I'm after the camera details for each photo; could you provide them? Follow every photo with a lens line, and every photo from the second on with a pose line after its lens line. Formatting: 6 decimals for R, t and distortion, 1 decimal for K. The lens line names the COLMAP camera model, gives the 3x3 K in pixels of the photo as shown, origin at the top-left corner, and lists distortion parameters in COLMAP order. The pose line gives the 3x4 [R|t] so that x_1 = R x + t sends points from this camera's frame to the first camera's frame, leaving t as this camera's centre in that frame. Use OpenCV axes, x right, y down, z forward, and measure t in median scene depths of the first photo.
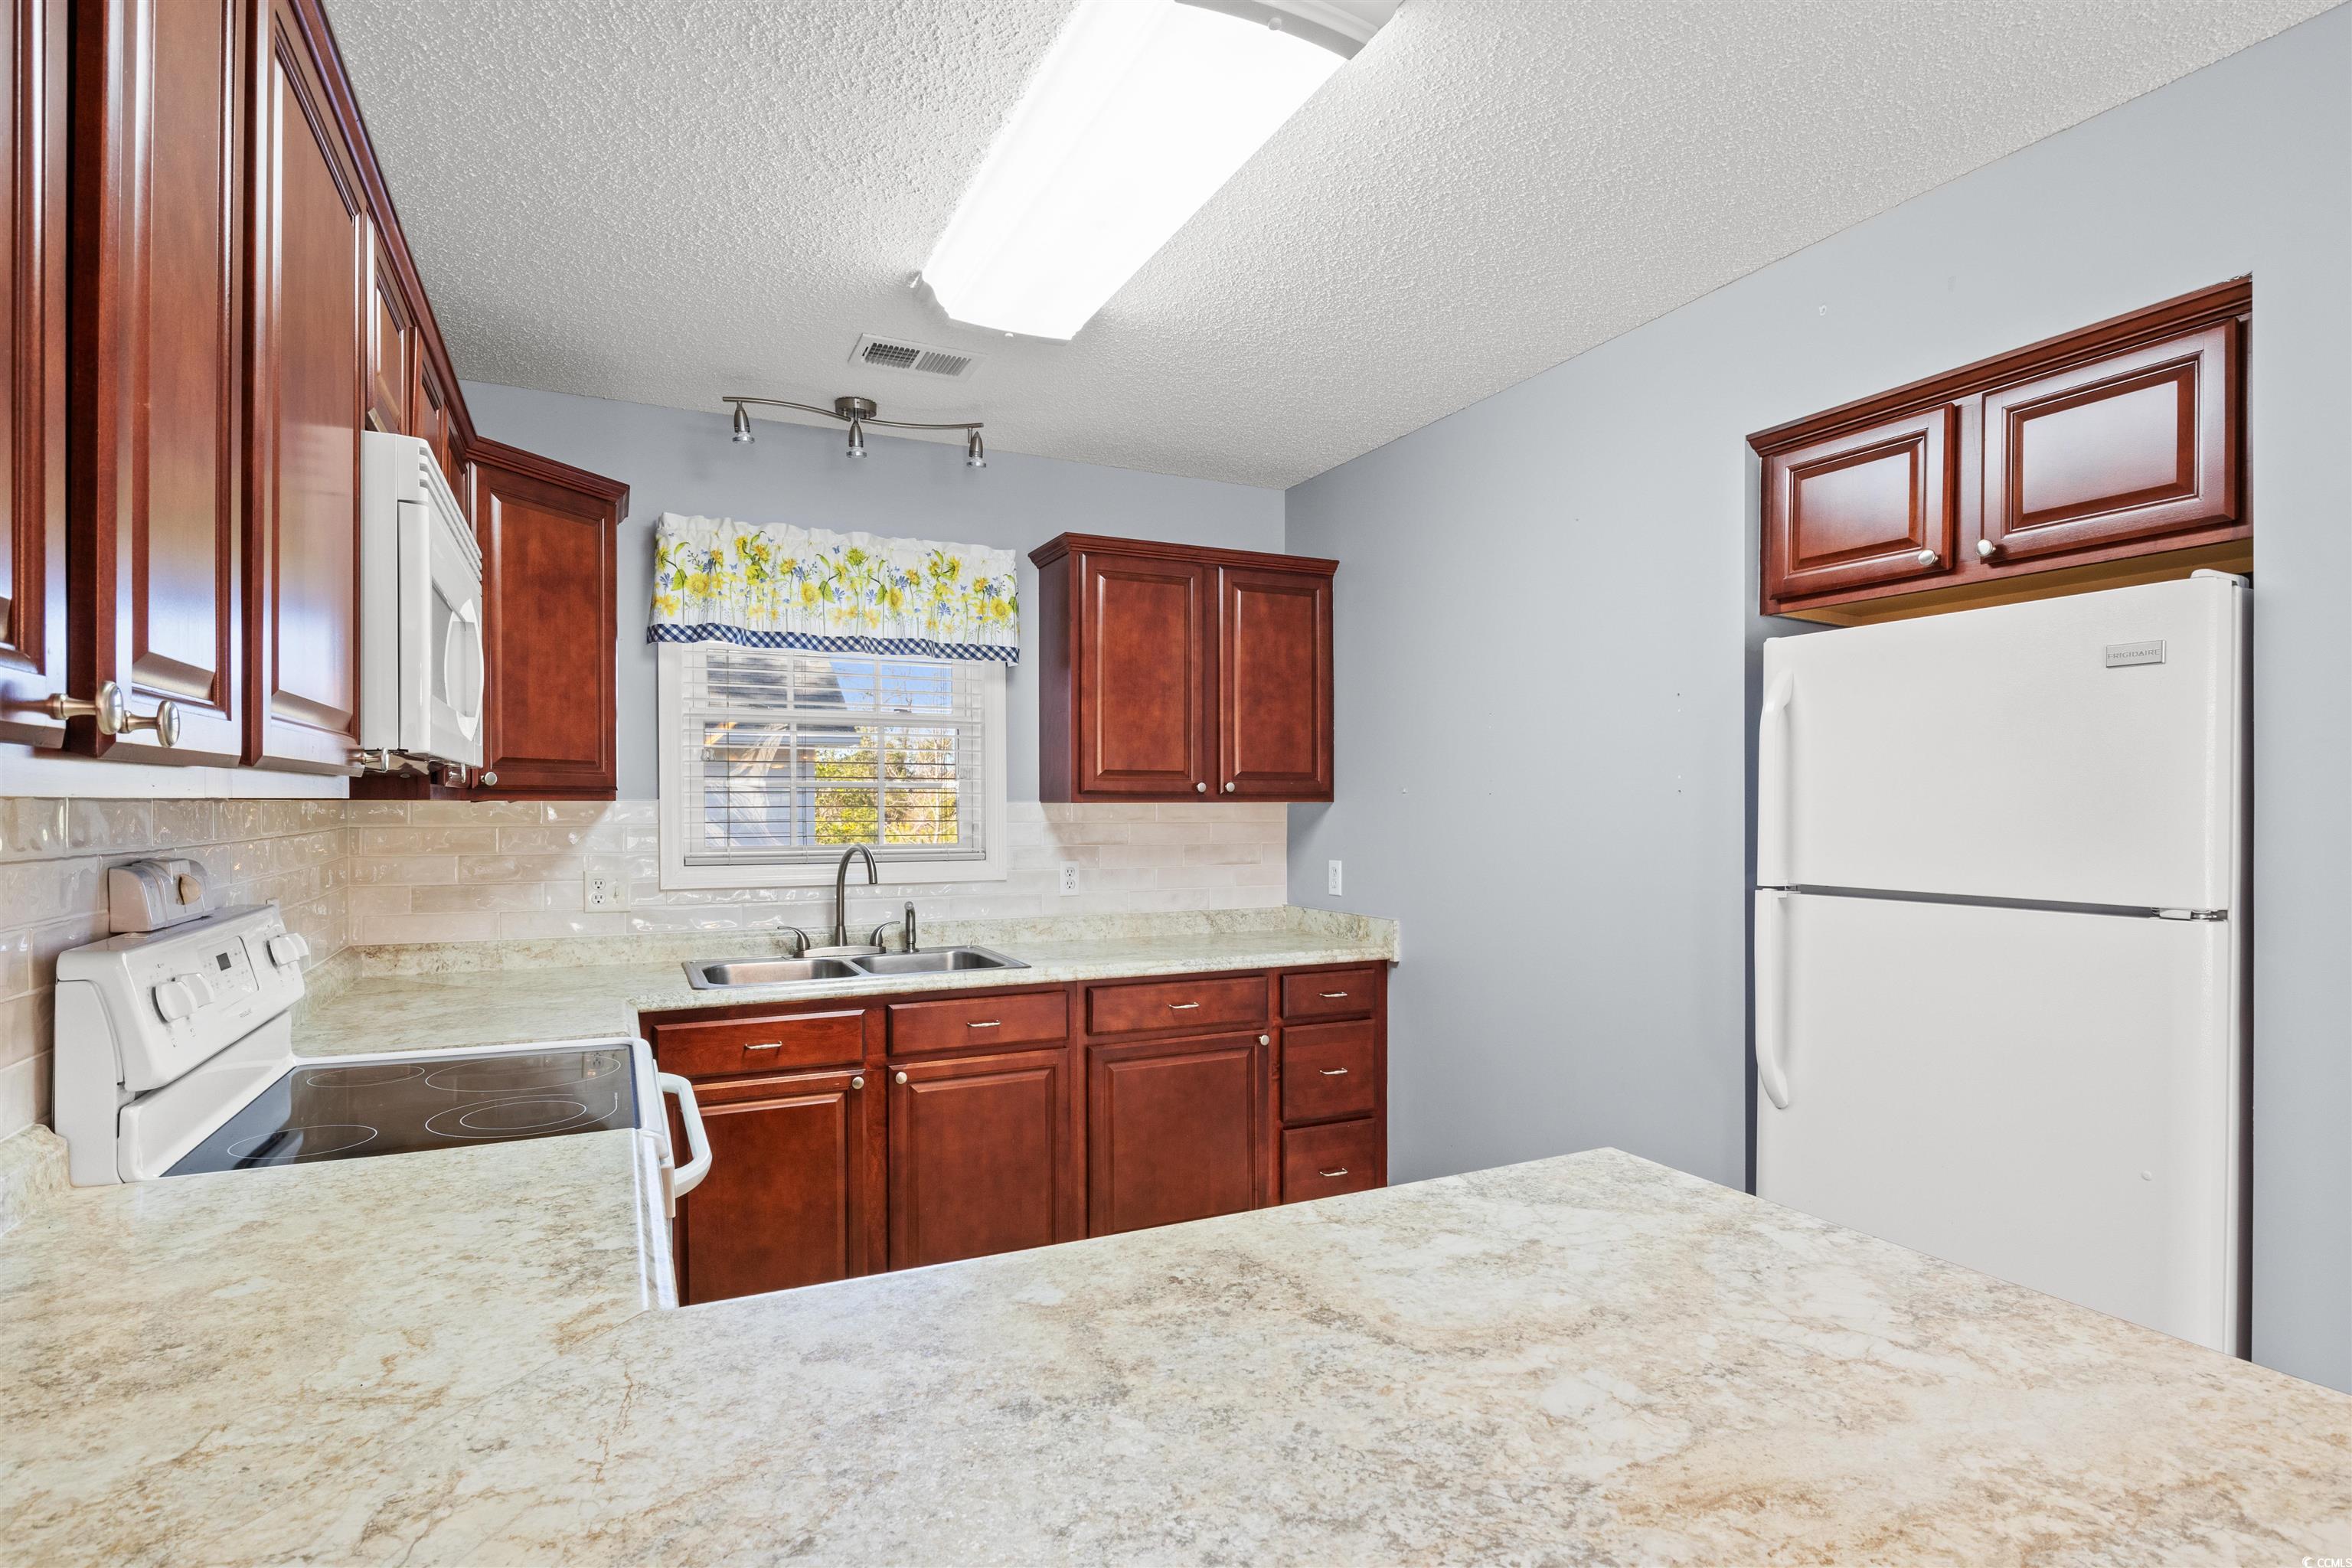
lens RADIAL K [[1176.8, 0, 1186.9], [0, 1176.8, 822.6], [0, 0, 1]] dist [-0.008939, -0.000436]
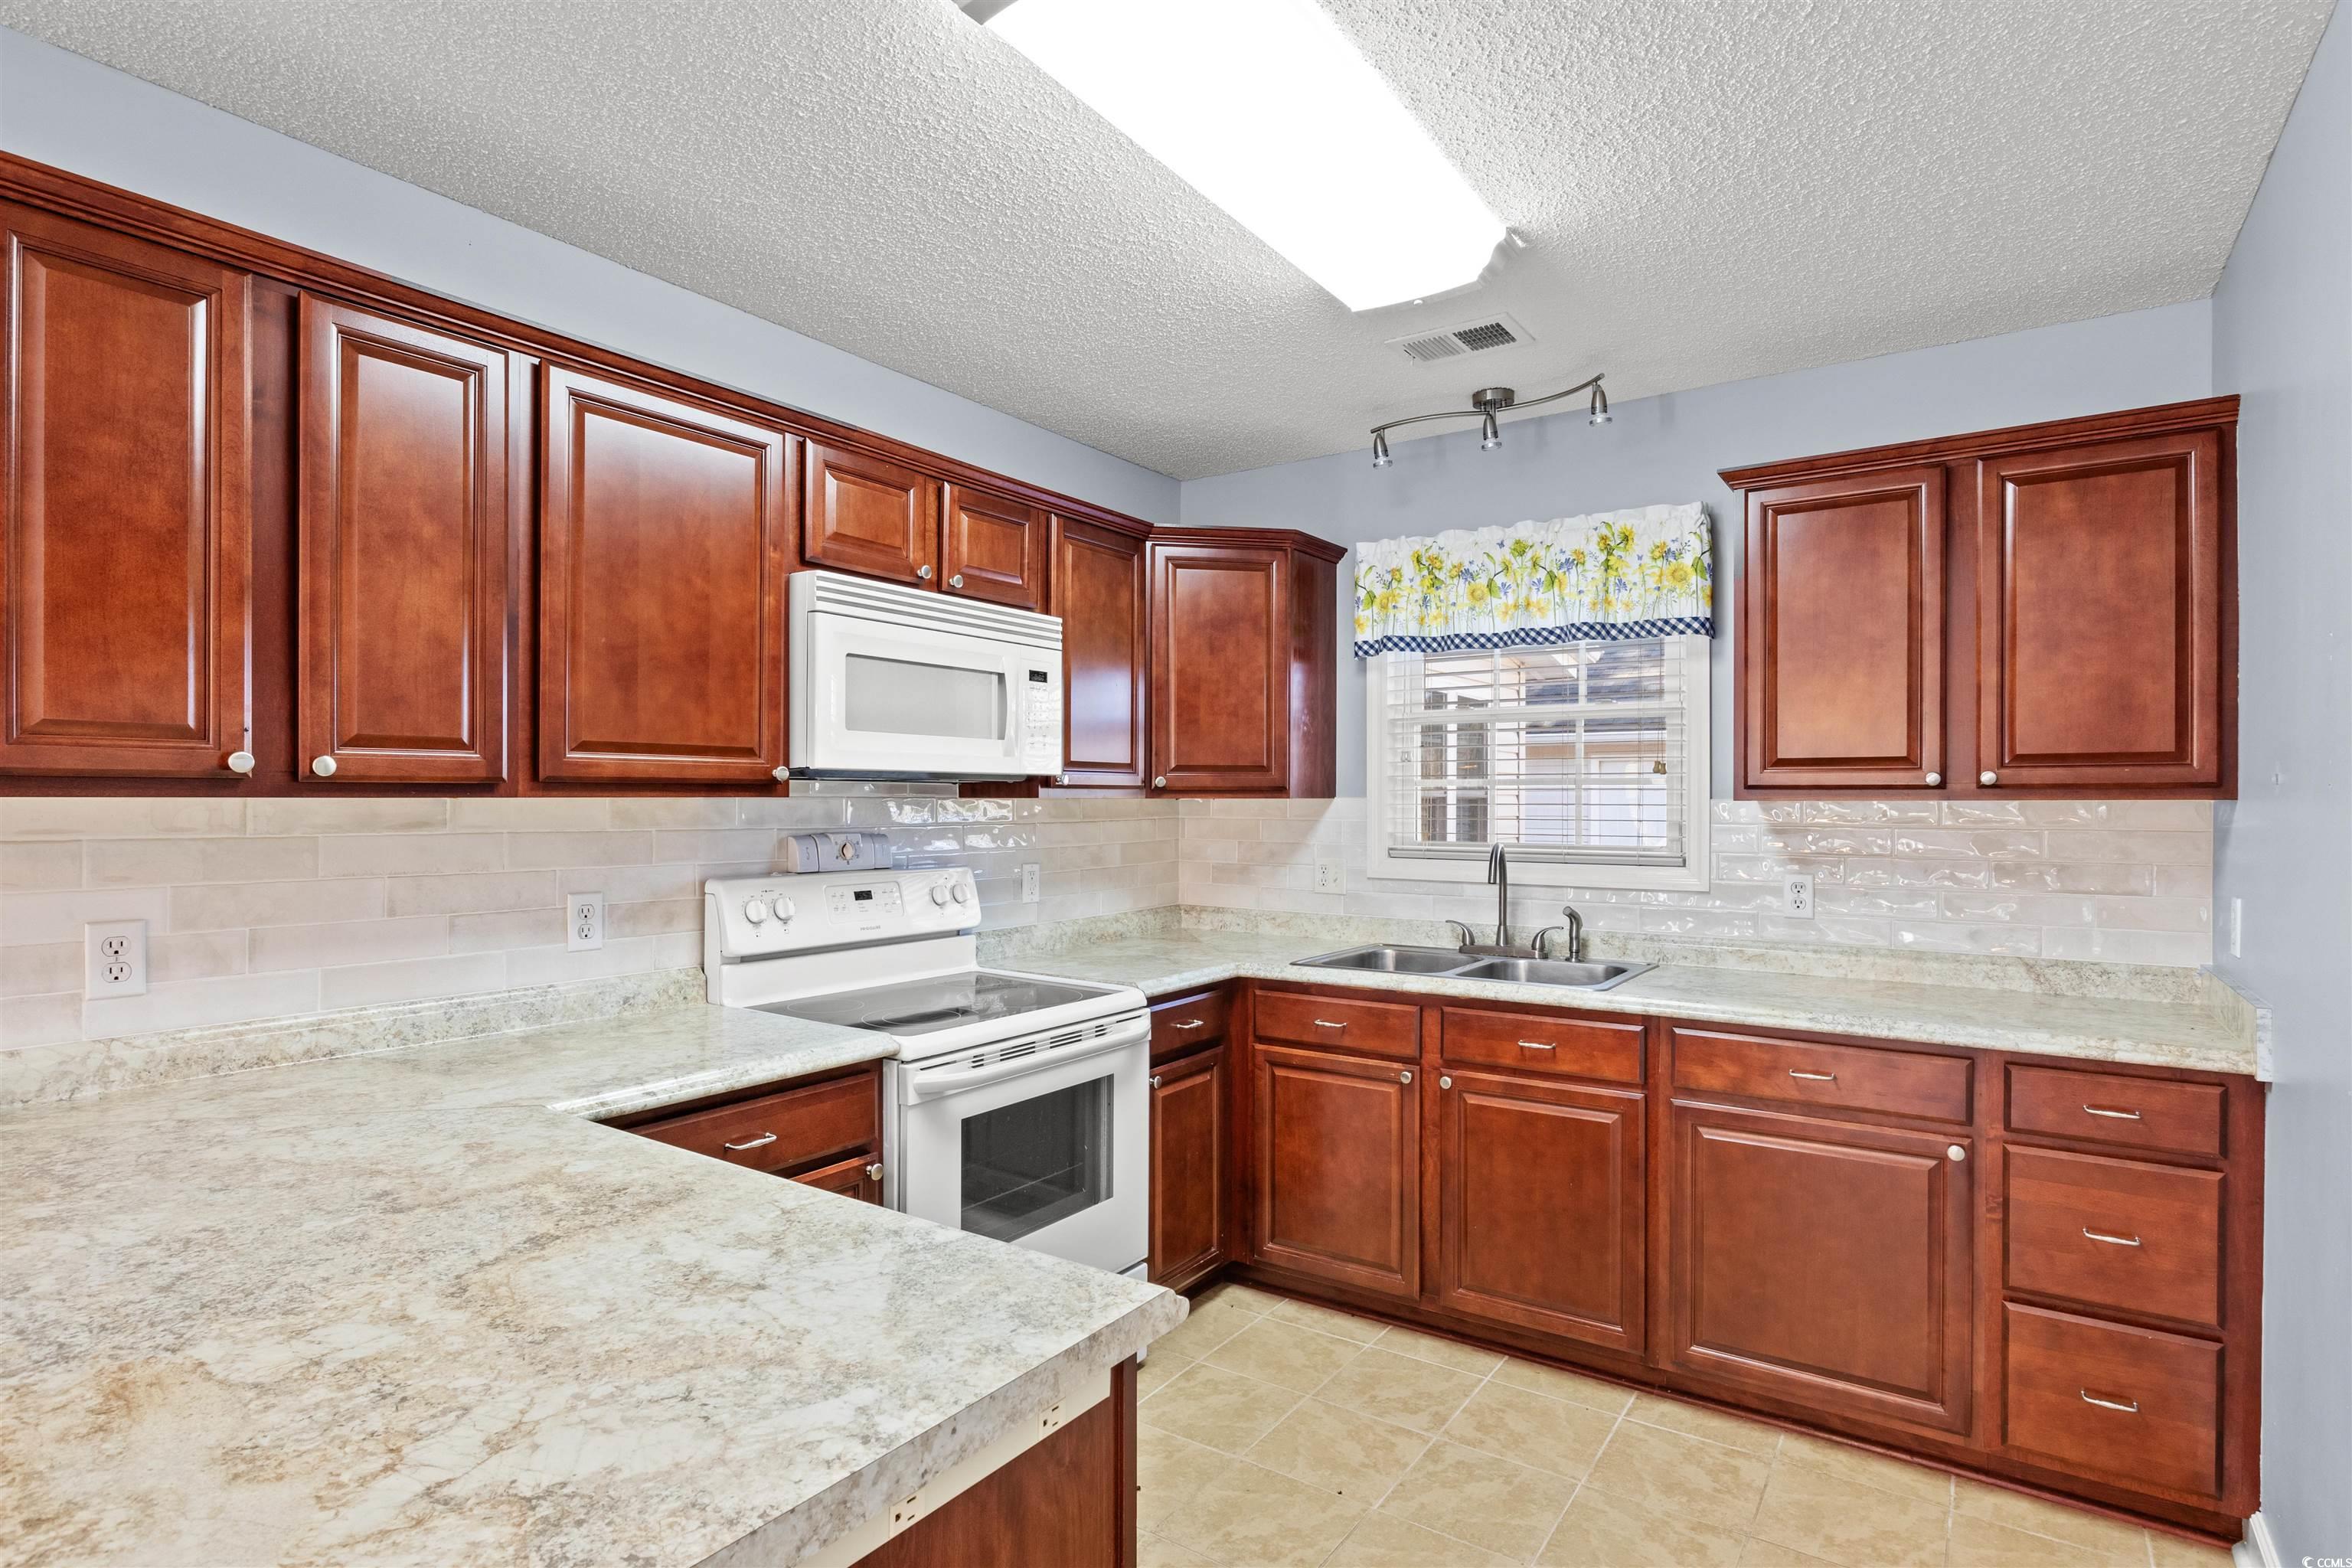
lens RADIAL K [[1176.8, 0, 1205.7], [0, 1176.8, 802.8], [0, 0, 1]] dist [-0.008939, -0.000436]
pose [[0.499785, 0.002867, -0.866145, 0.477885], [-0.015187, 0.999870, -0.005454, -0.006134], [0.866017, 0.015880, 0.499763, 0.321967]]
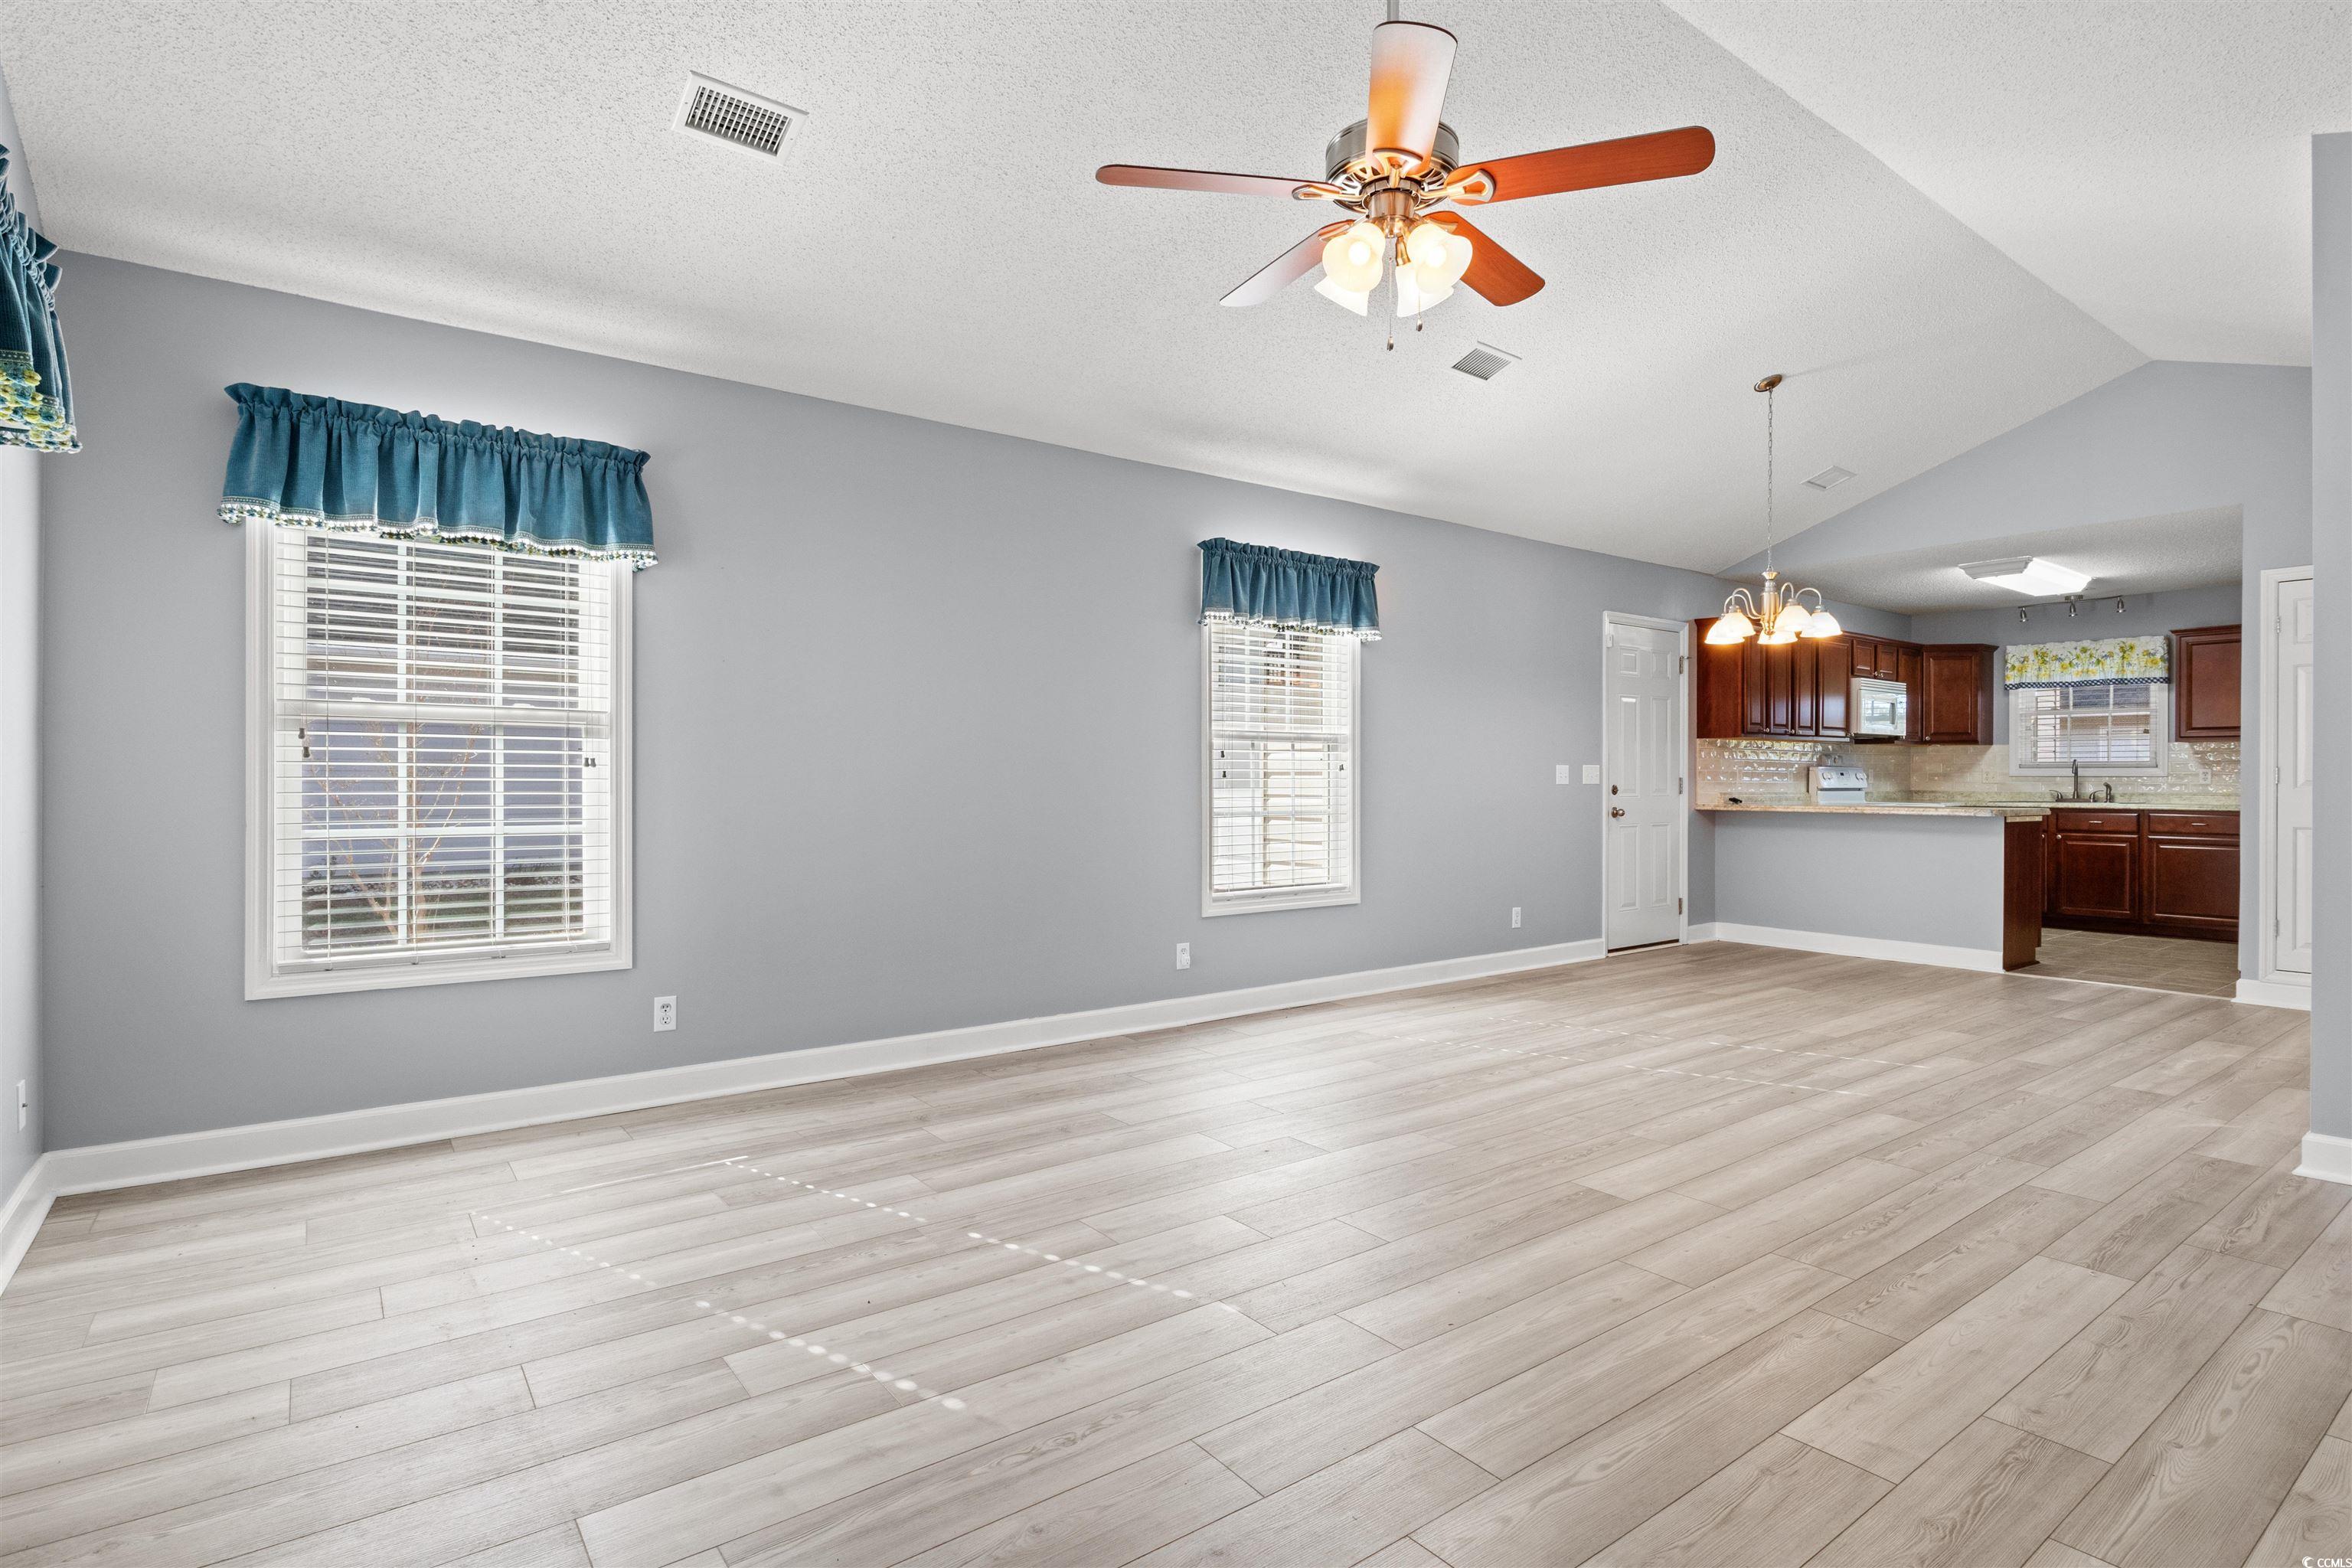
lens RADIAL K [[1176.8, 0, 1183.3], [0, 1176.8, 778.4], [0, 0, 1]] dist [-0.008939, -0.000436]
pose [[0.183504, 0.002336, -0.983016, 2.113616], [-0.018736, 0.999824, -0.001122, 0.110492], [0.982840, 0.018623, 0.183515, -1.595756]]
